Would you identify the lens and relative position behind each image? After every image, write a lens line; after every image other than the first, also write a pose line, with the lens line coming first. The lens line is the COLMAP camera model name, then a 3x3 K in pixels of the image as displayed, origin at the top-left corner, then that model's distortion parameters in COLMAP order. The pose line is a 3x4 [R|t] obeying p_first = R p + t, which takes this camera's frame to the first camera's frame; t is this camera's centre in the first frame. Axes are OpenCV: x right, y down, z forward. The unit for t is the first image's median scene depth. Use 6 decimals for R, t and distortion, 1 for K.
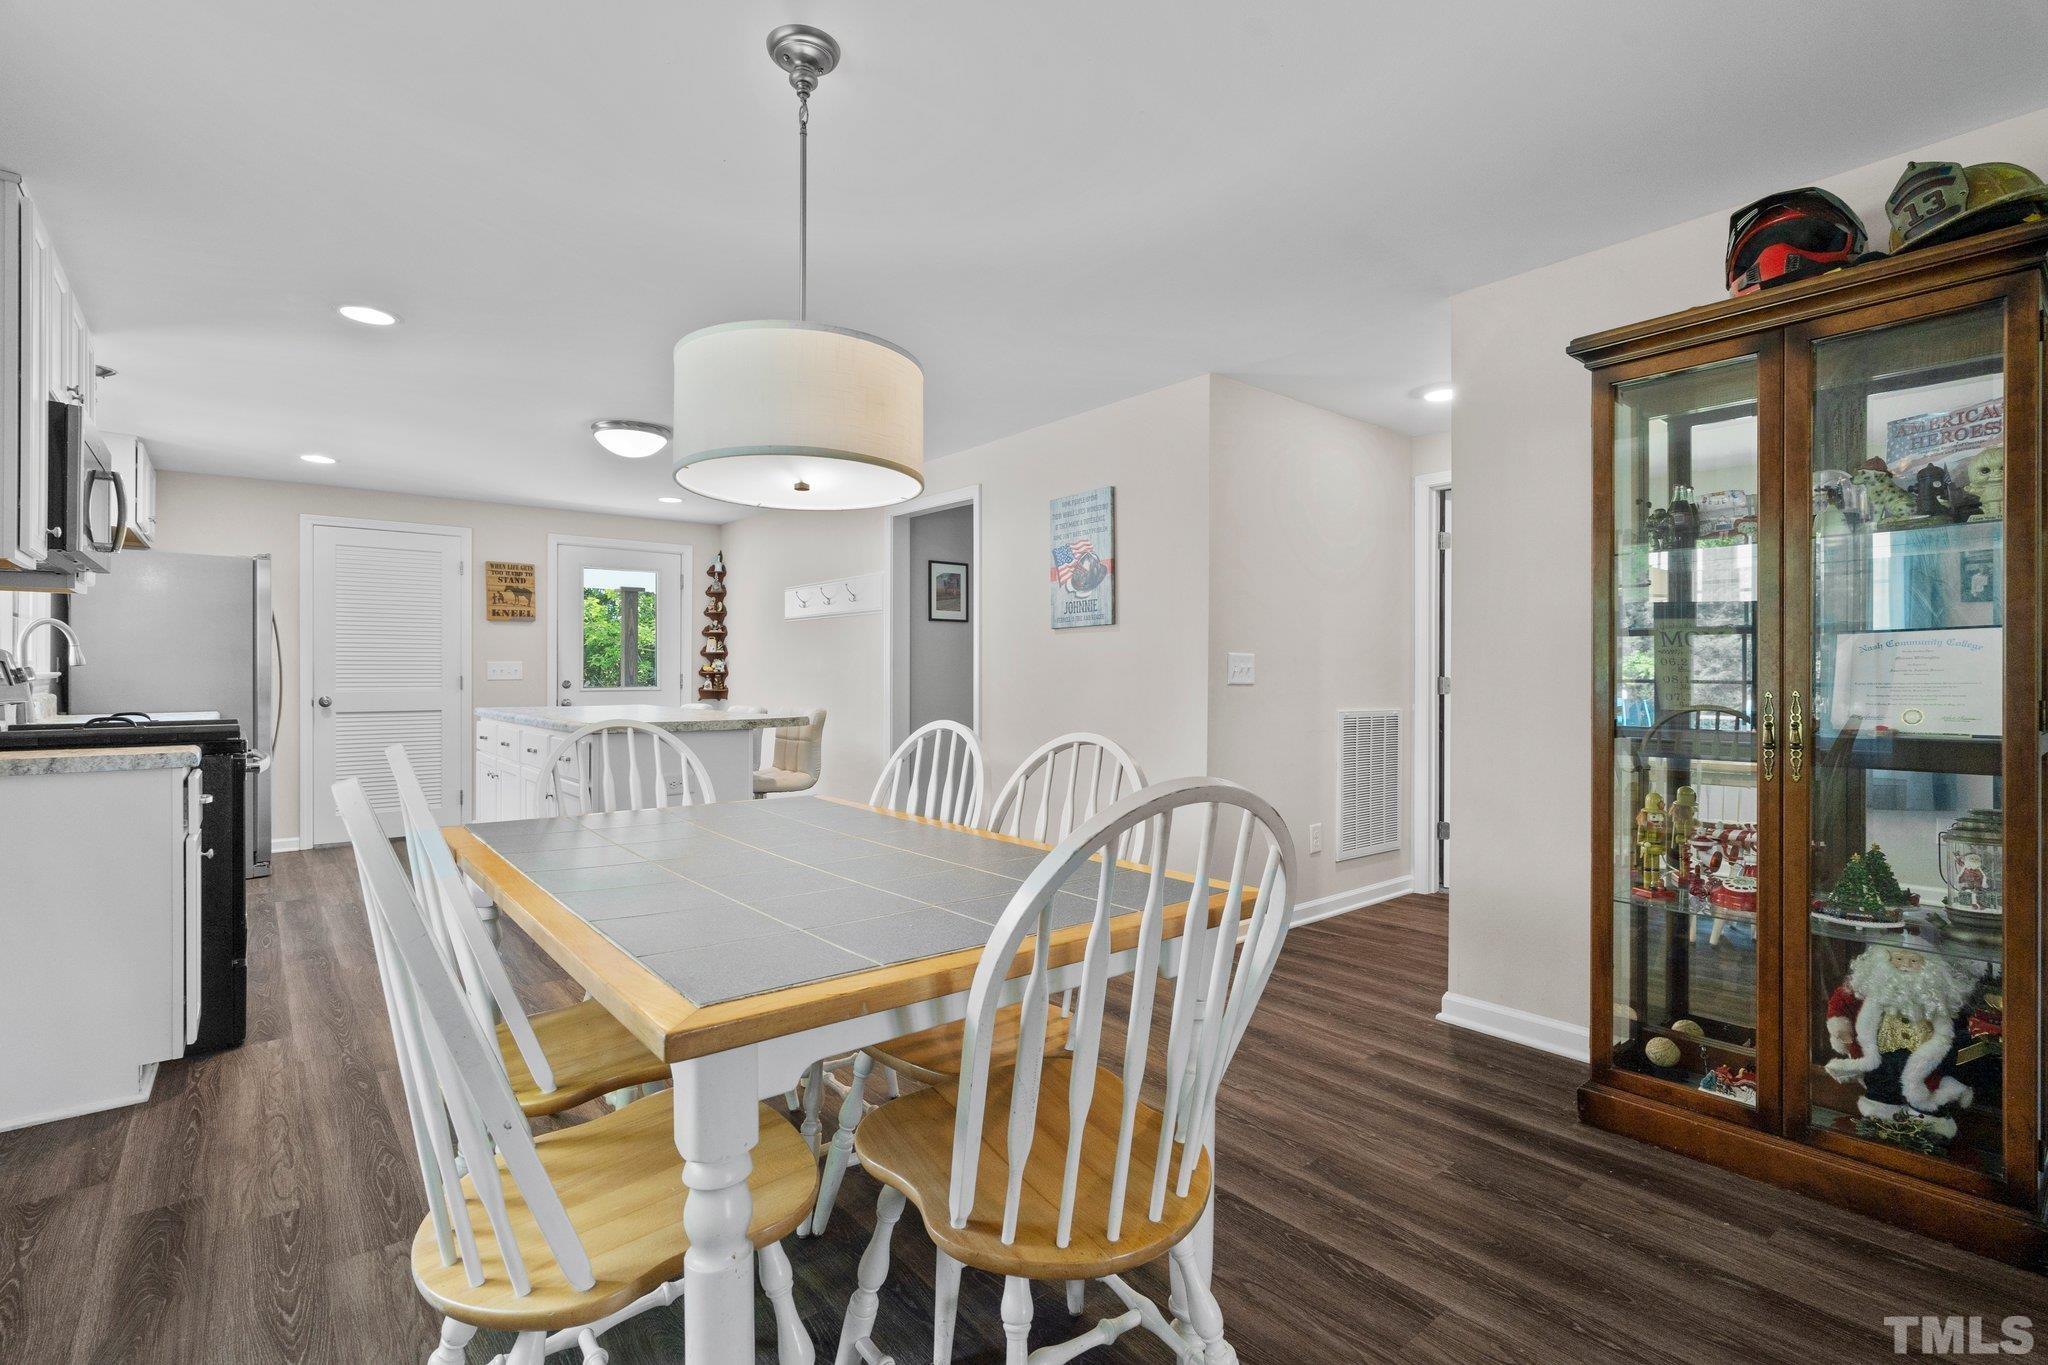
lens RADIAL K [[931.8, 0, 1021.7], [0, 931.8, 675.2], [0, 0, 1]] dist [-0.006614, 0.002001]
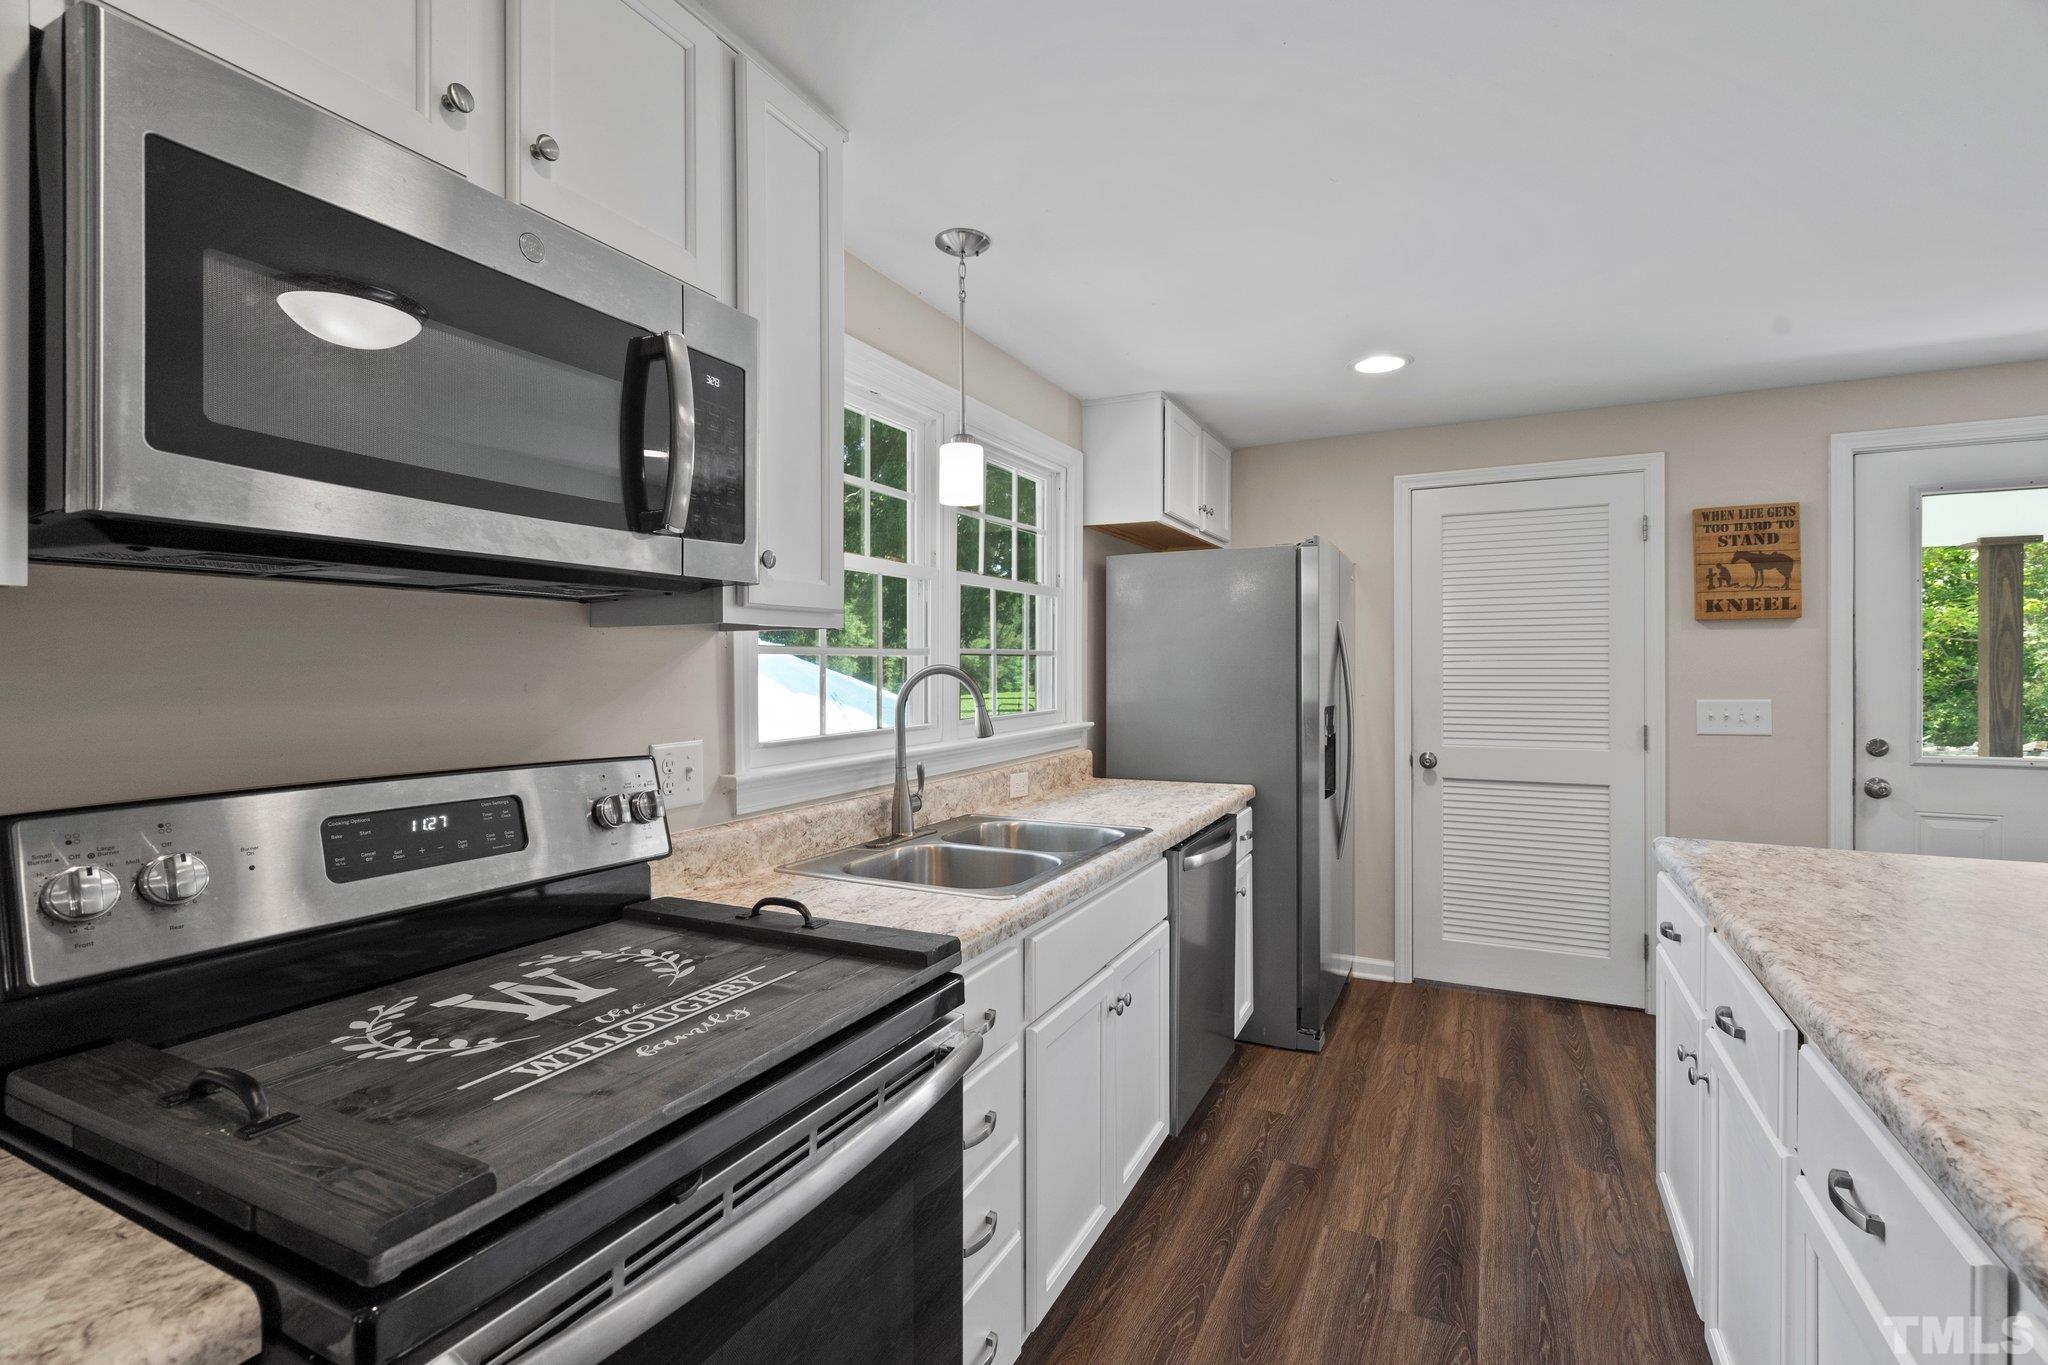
lens RADIAL K [[931.8, 0, 1027.0], [0, 931.8, 667.1], [0, 0, 1]] dist [-0.006614, 0.002001]
pose [[0.400623, -0.001974, -0.916241, -0.240469], [0.000024, 0.999998, -0.002144, -0.031492], [0.916243, 0.000836, 0.400622, 0.434470]]
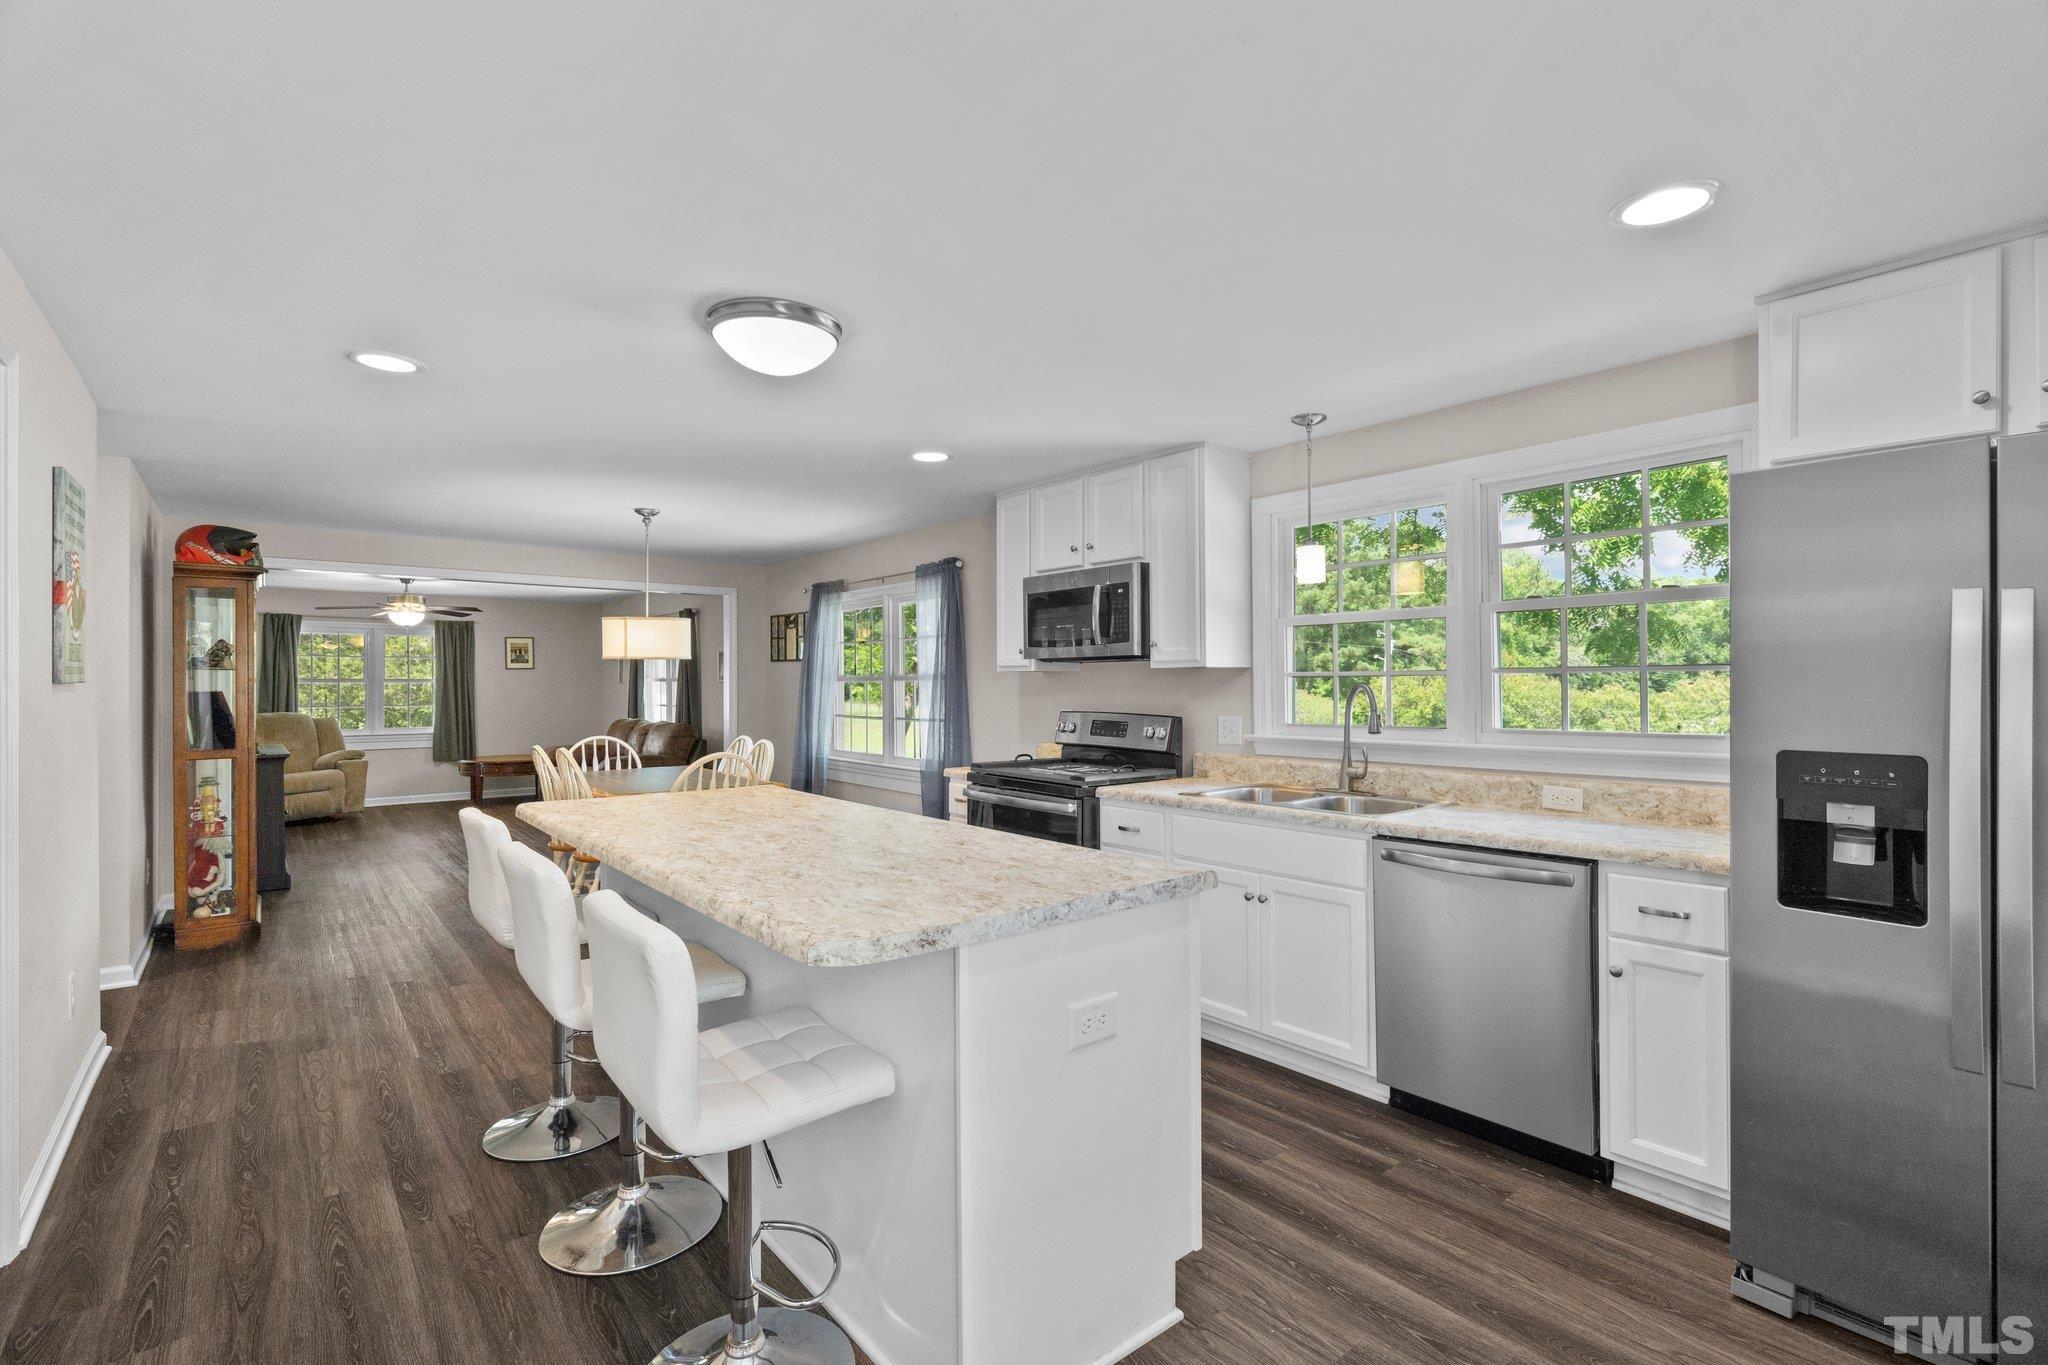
lens RADIAL K [[931.8, 0, 1025.1], [0, 931.8, 685.3], [0, 0, 1]] dist [-0.006614, 0.002001]
pose [[-0.999974, 0.000282, 0.007241, -0.390922], [0.000299, 0.999997, 0.002397, -0.032660], [-0.007240, 0.002399, -0.999971, 1.061721]]
